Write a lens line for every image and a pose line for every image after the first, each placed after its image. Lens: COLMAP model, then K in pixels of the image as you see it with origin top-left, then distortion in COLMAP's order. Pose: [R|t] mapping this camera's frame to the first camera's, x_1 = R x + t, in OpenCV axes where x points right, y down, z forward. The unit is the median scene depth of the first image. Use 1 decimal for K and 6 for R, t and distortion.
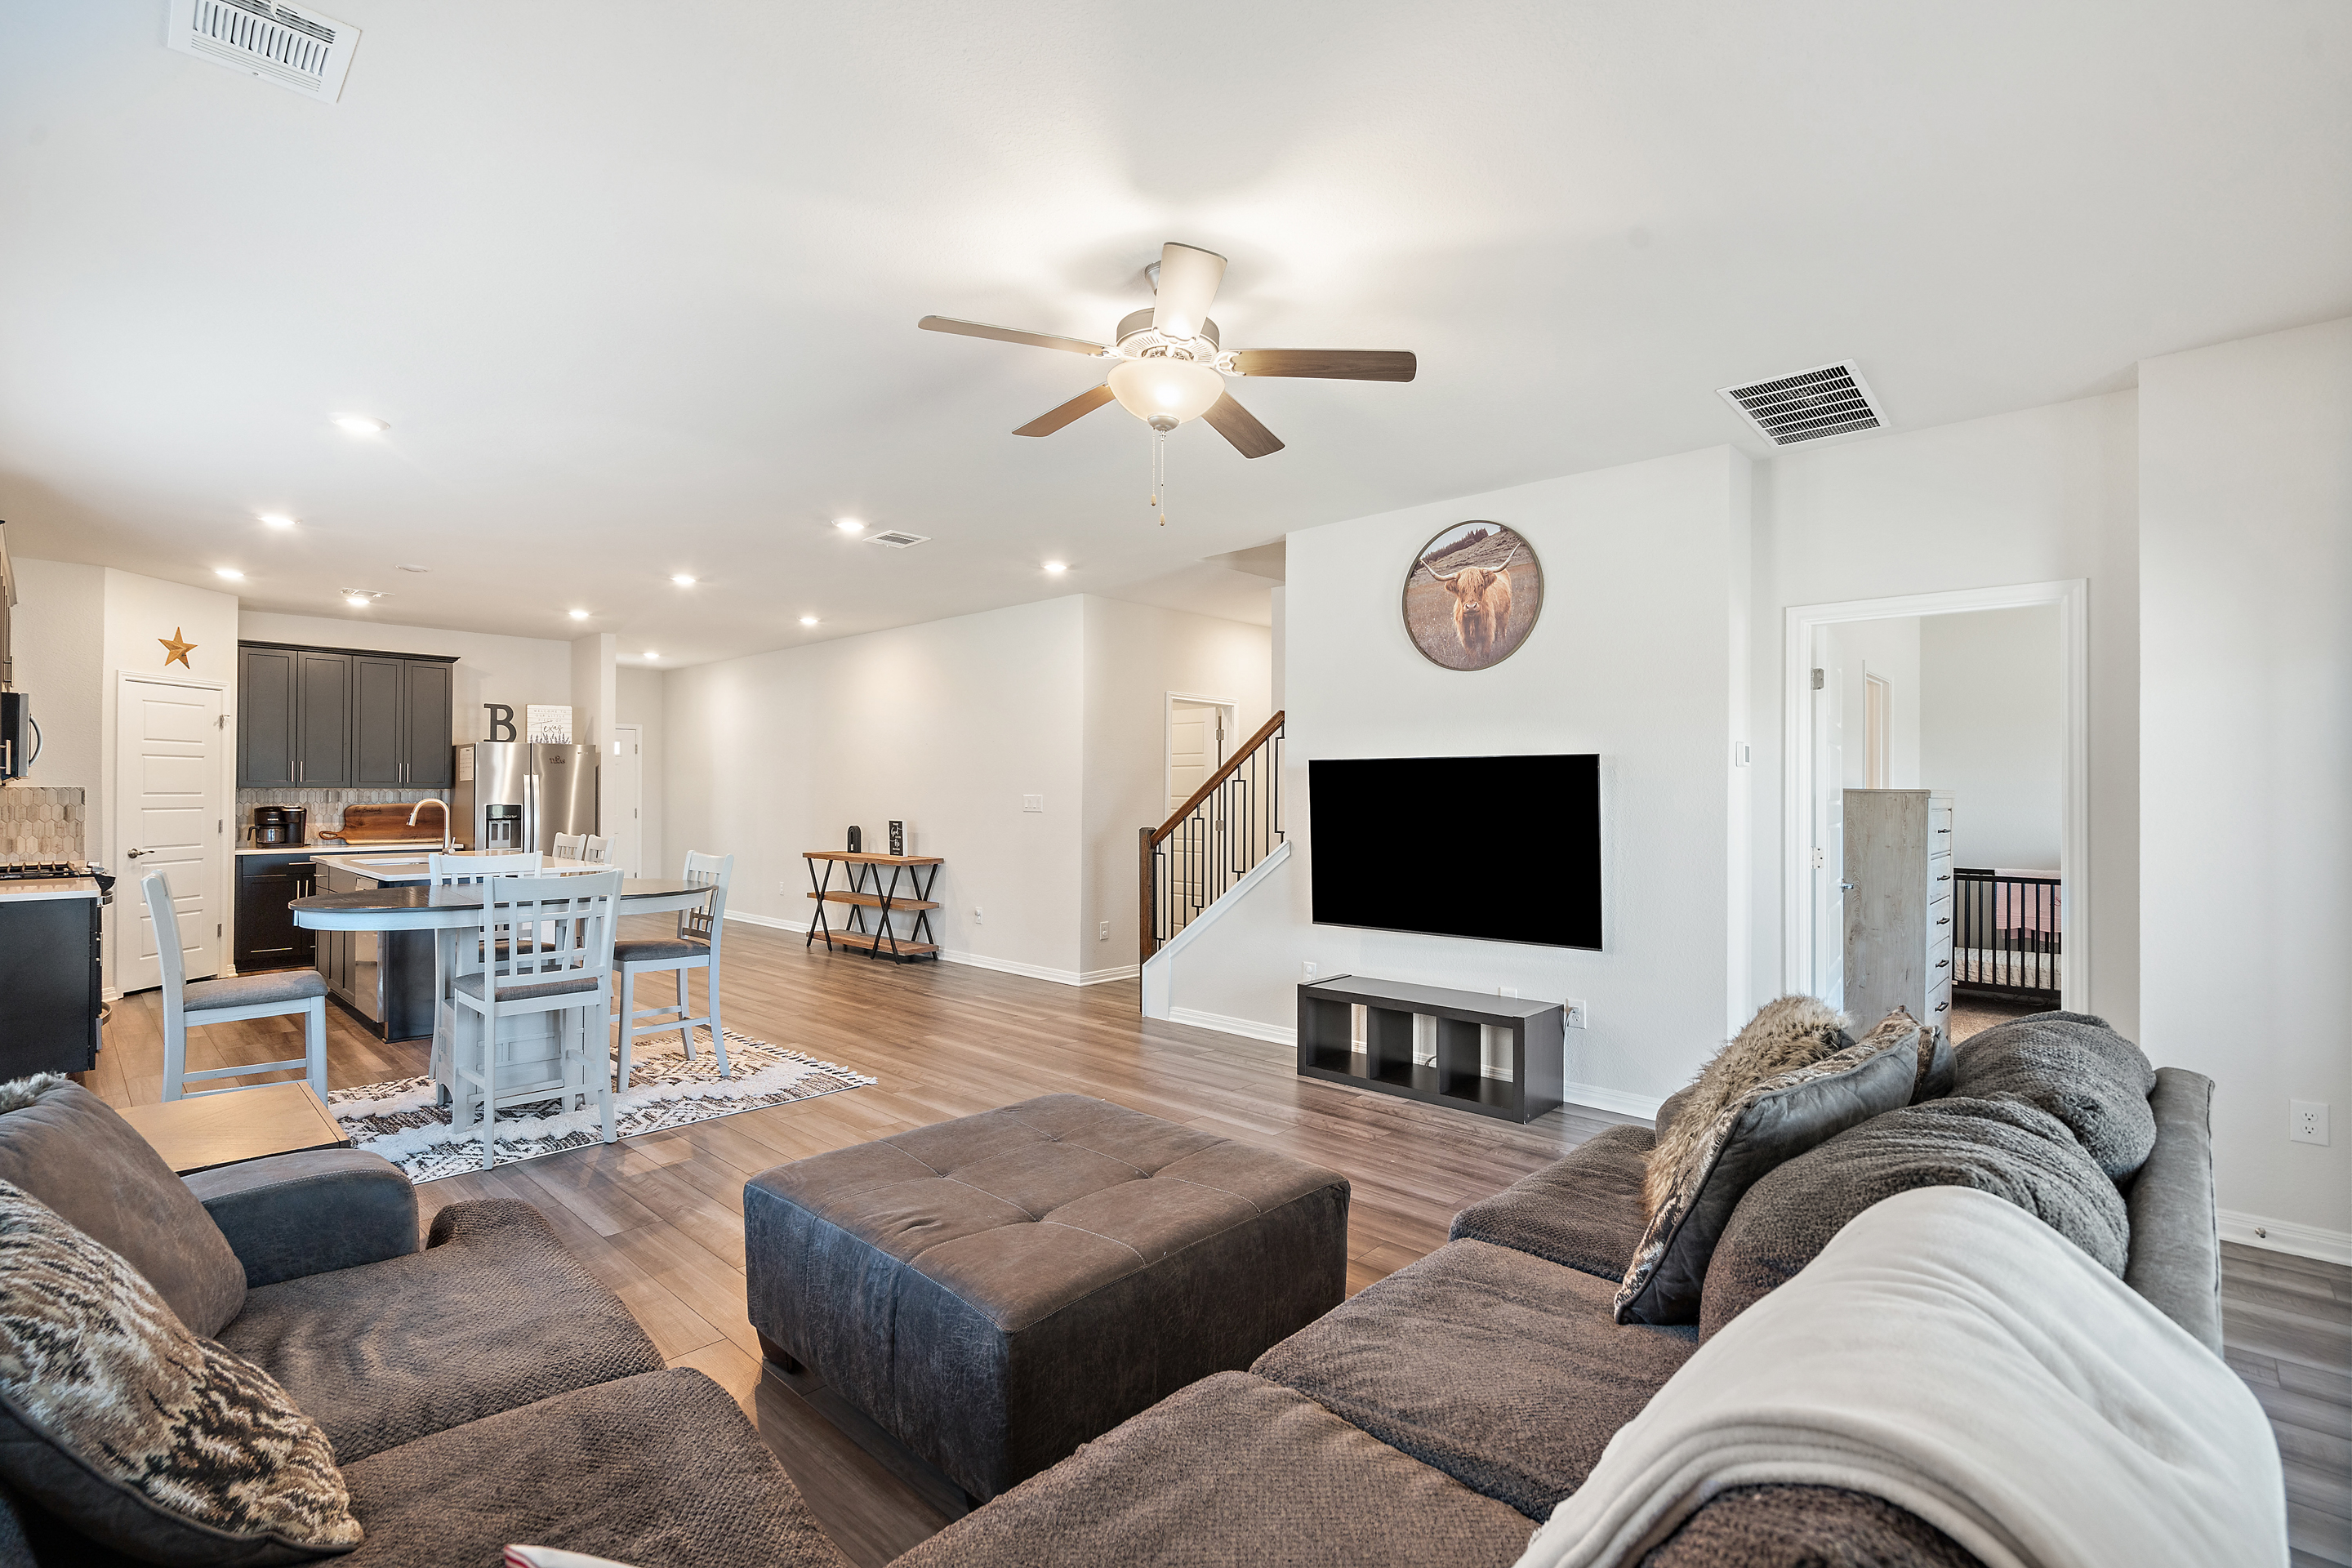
lens RADIAL K [[1074.0, 0, 1168.0], [0, 1074.0, 786.6], [0, 0, 1]] dist [0.003796, -0.001952]
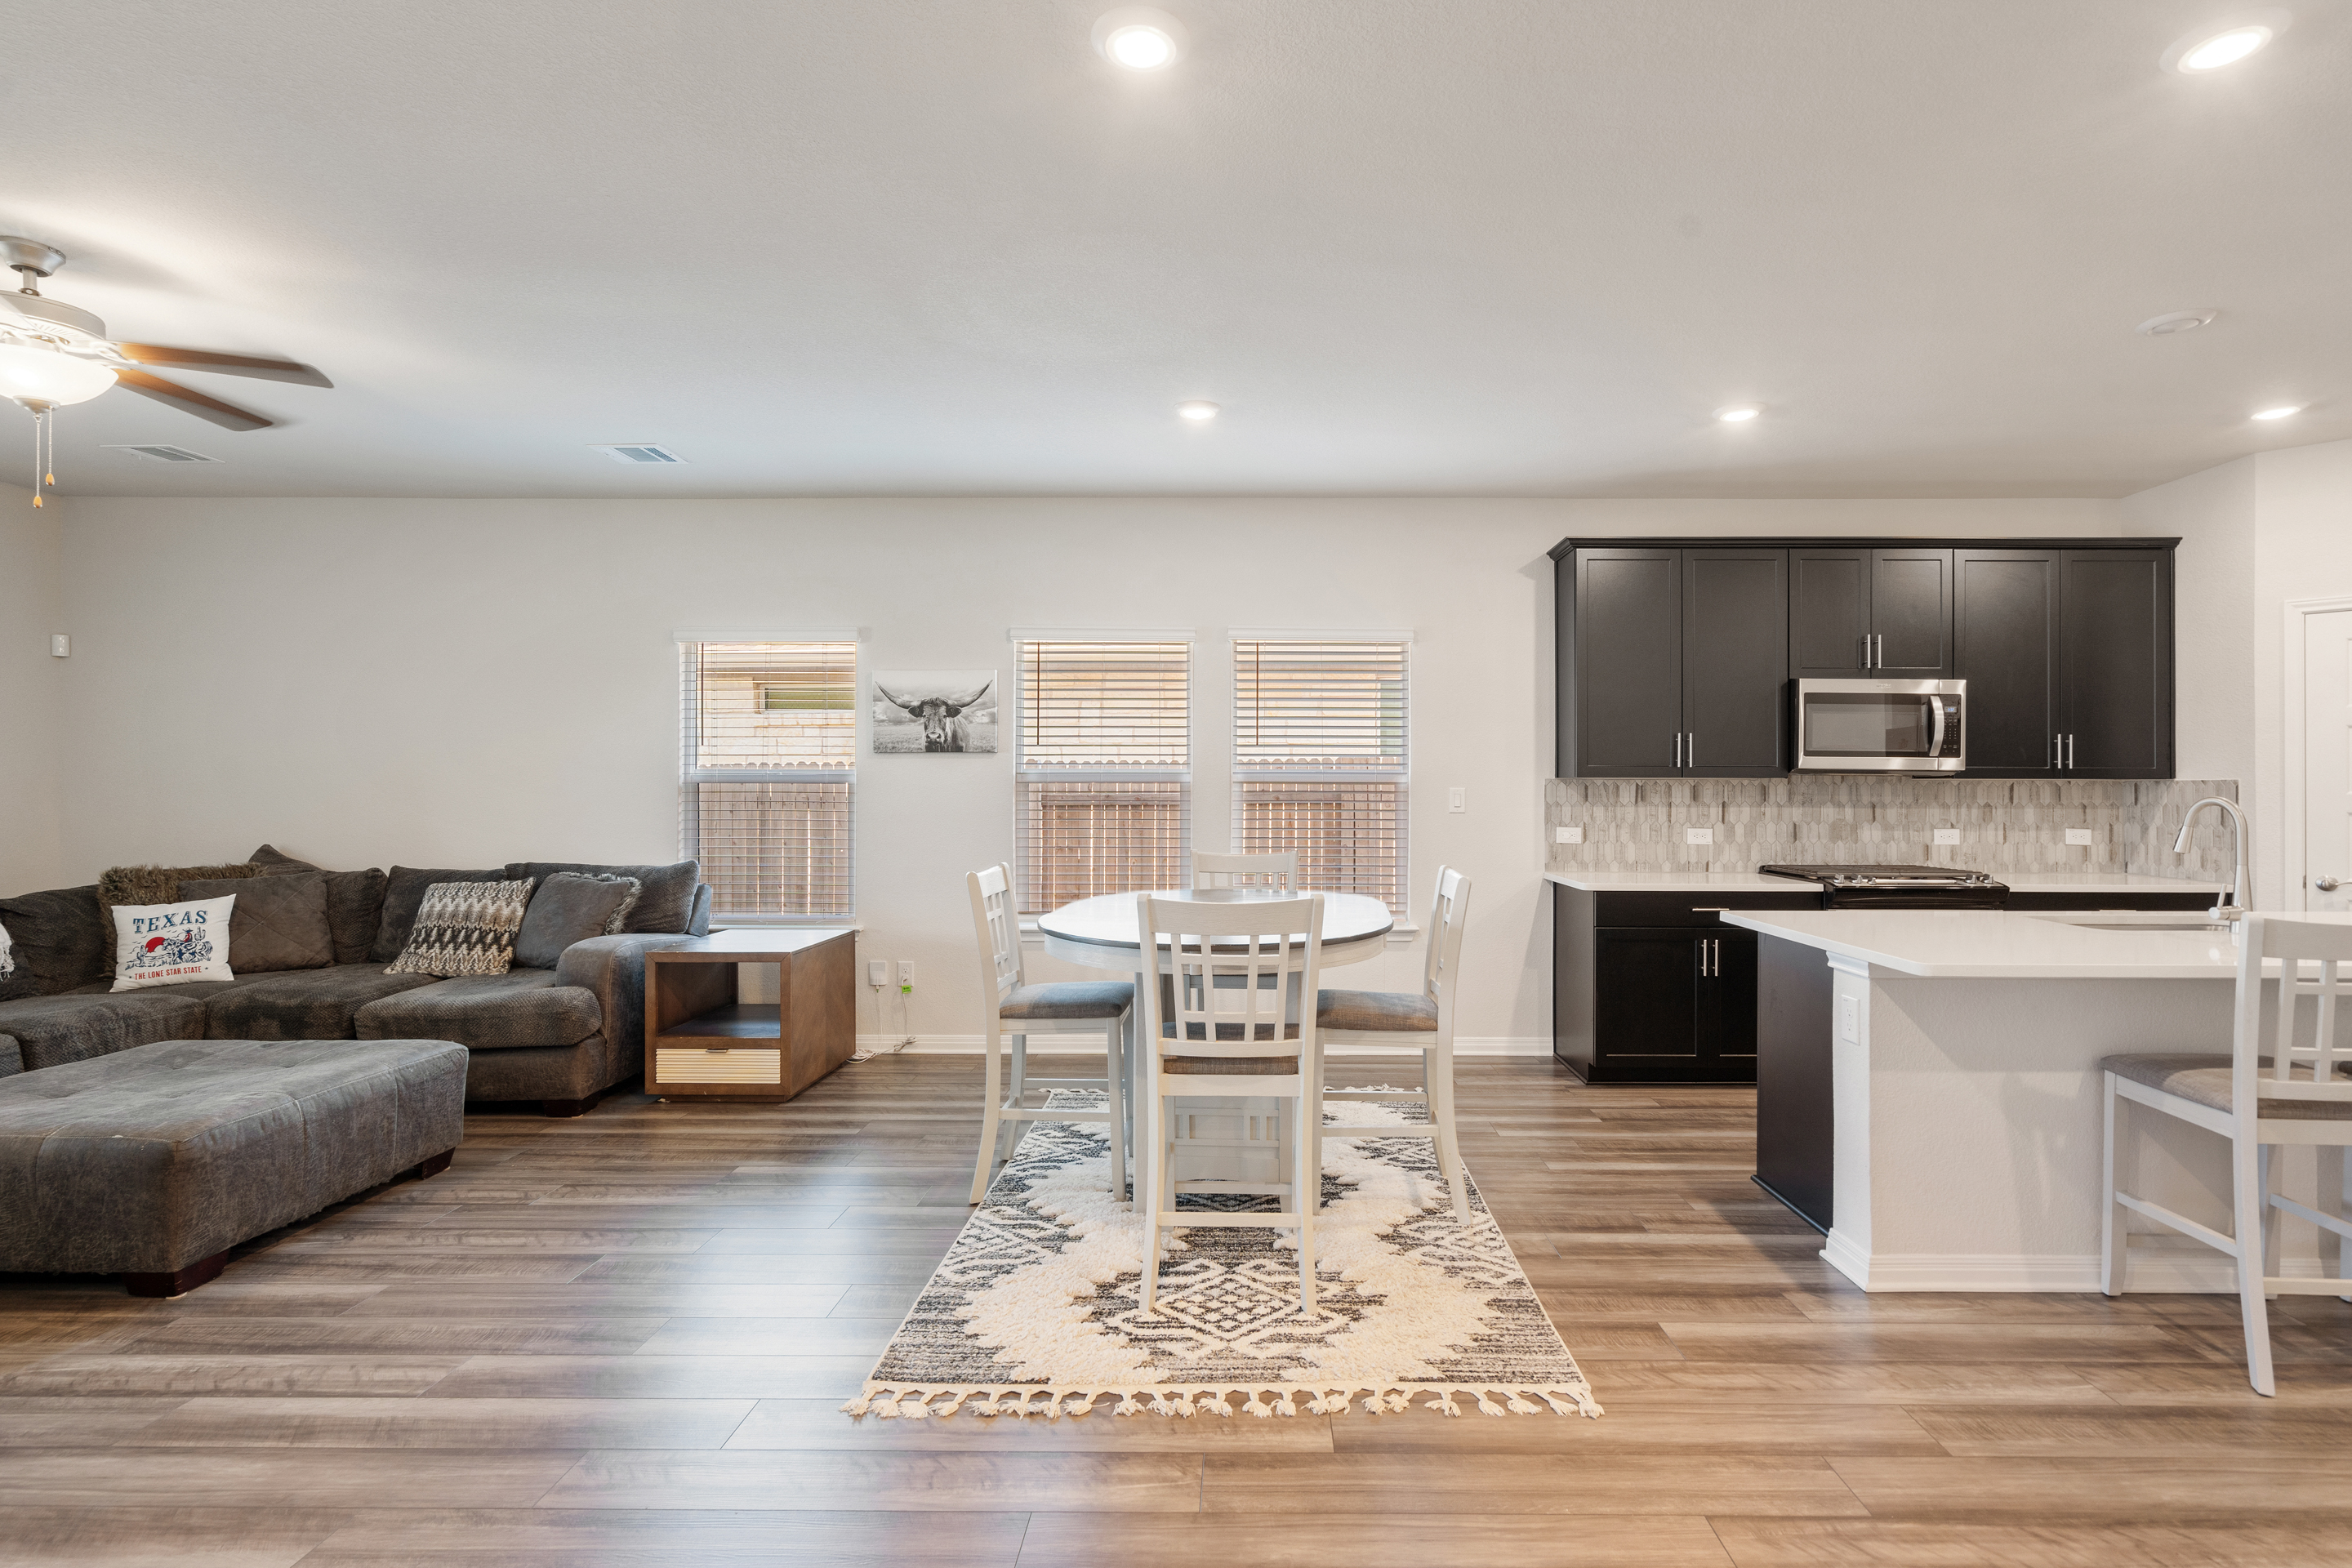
lens RADIAL K [[1074.0, 0, 1258.0], [0, 1074.0, 797.9], [0, 0, 1]] dist [0.003796, -0.001952]
pose [[-0.717490, 0.002310, -0.696565, -0.057570], [-0.000316, 0.999993, 0.003641, 0.009811], [0.696568, 0.002833, -0.717485, 1.035634]]
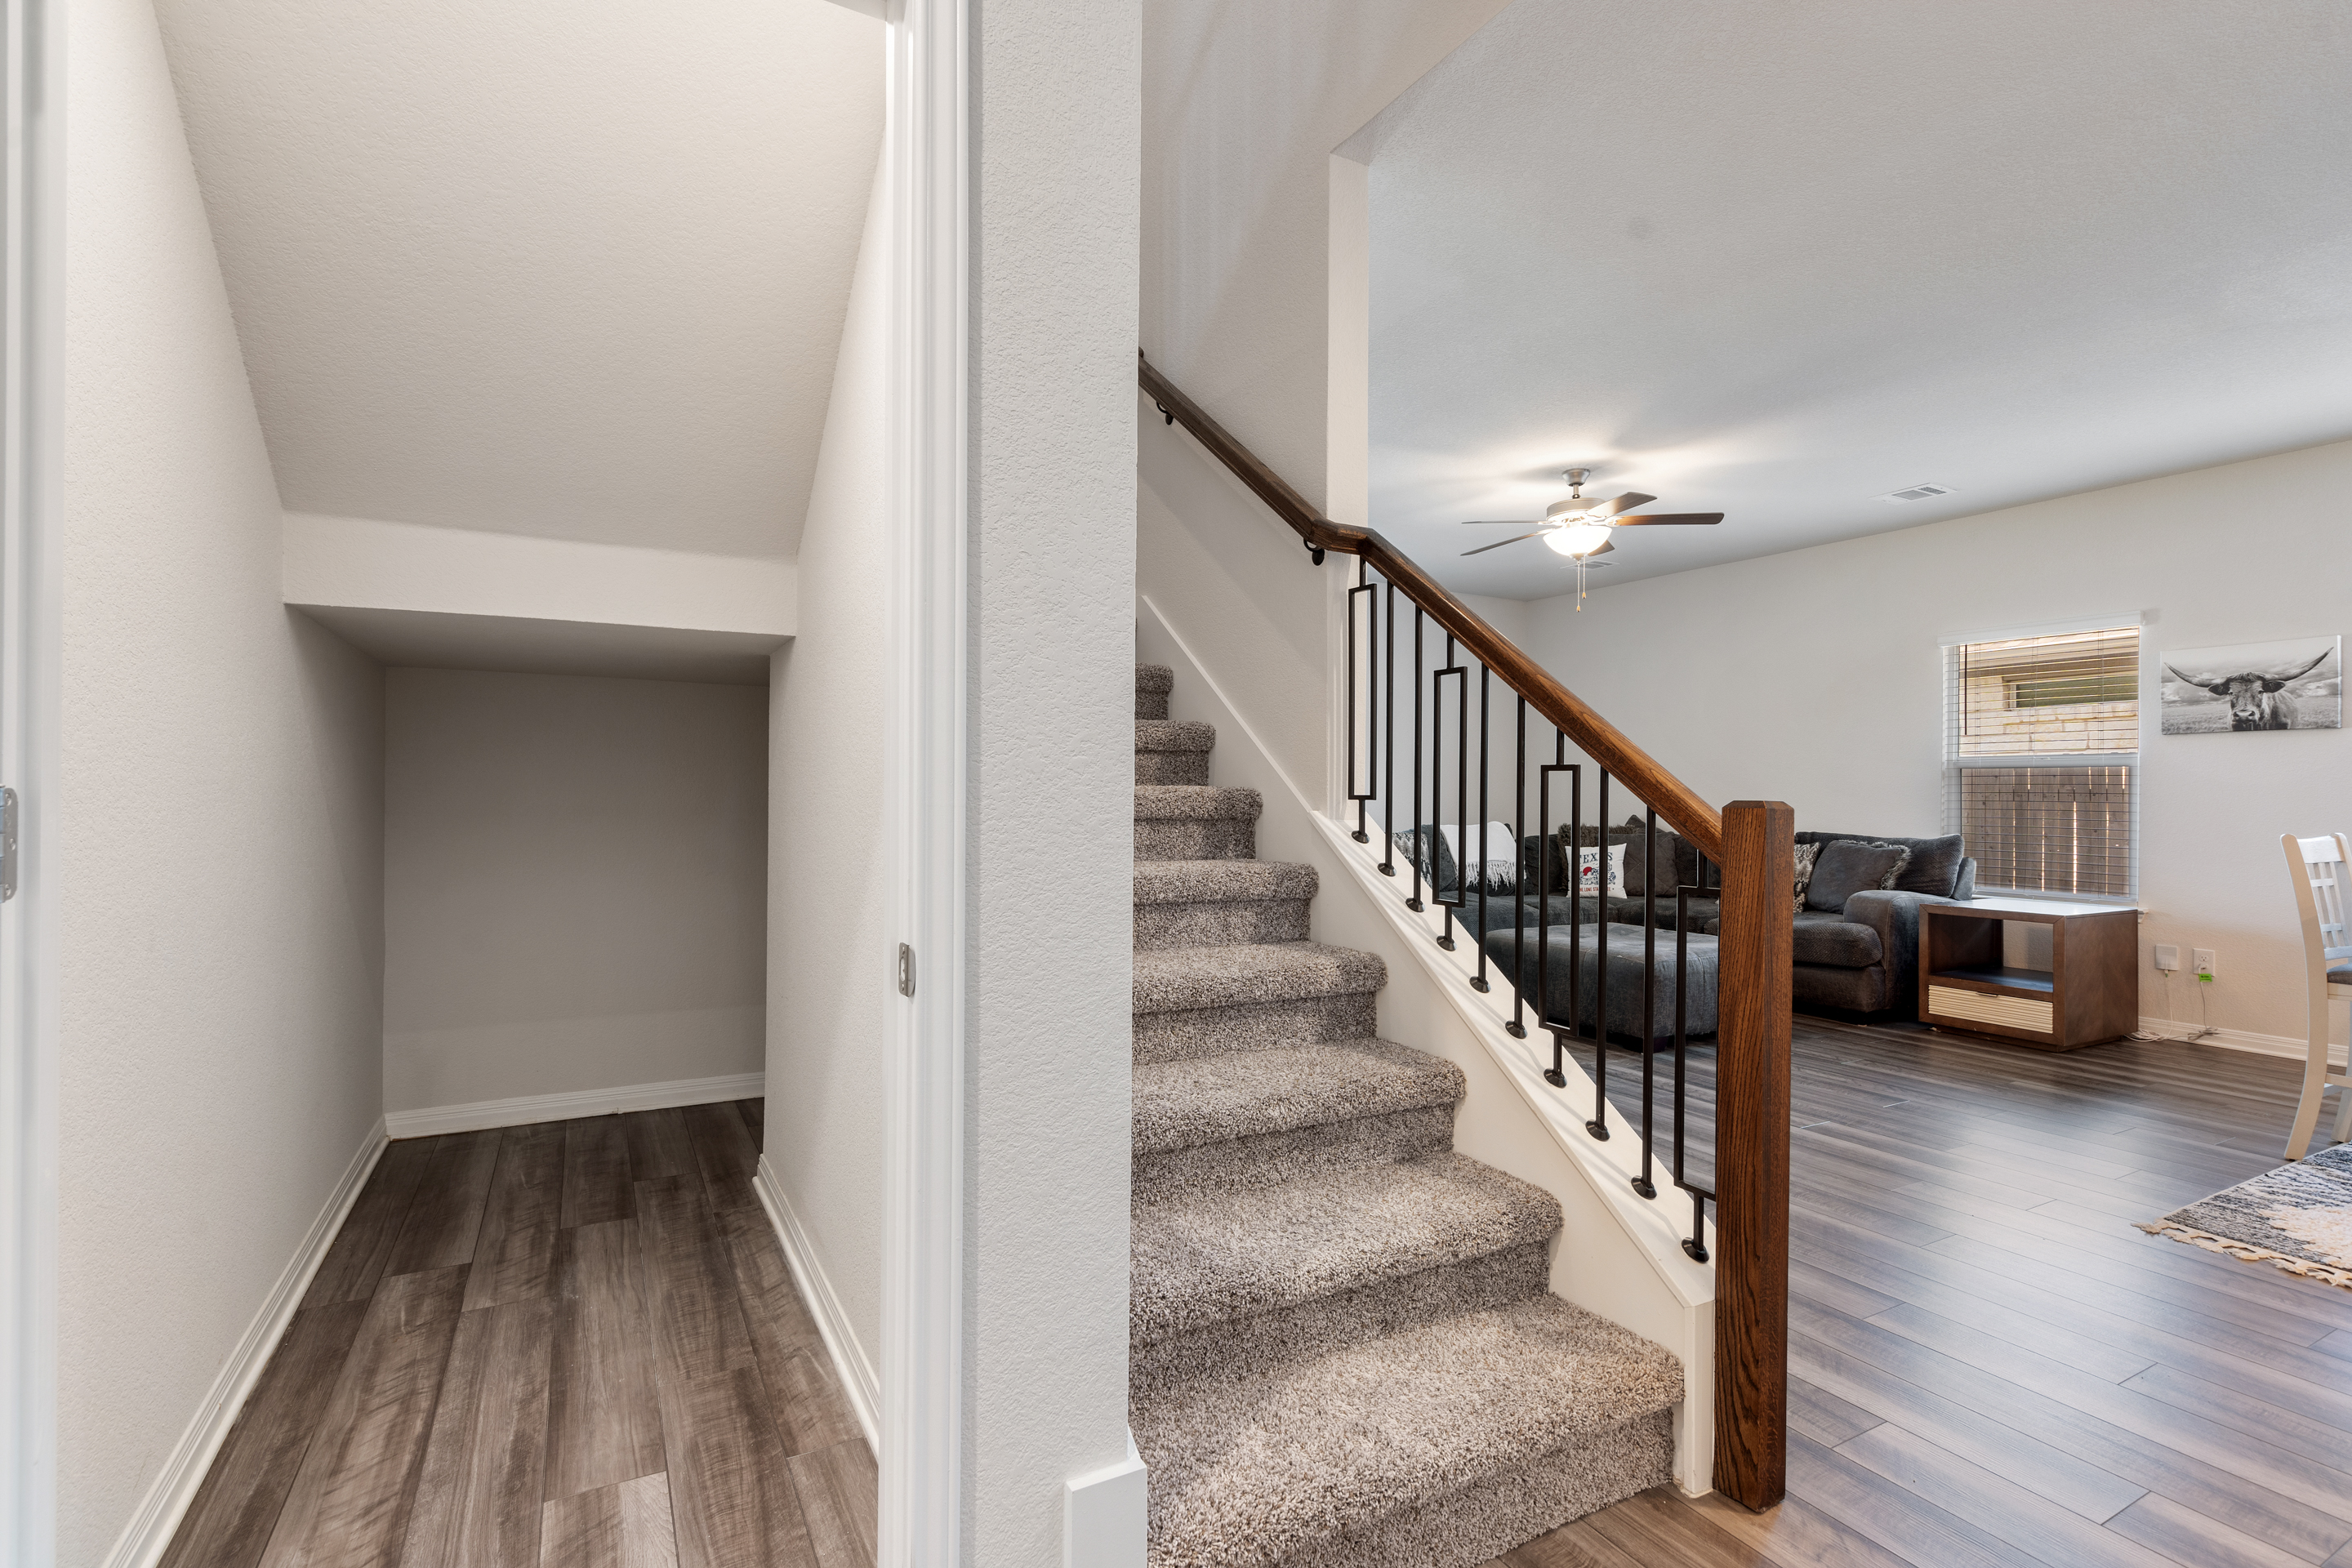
lens RADIAL K [[1074.0, 0, 1166.2], [0, 1074.0, 779.8], [0, 0, 1]] dist [0.003796, -0.001952]
pose [[-0.950340, -0.012403, 0.310966, 0.034153], [-0.019284, 0.999632, -0.019061, 0.040303], [-0.310615, -0.024112, -0.950230, 1.229037]]
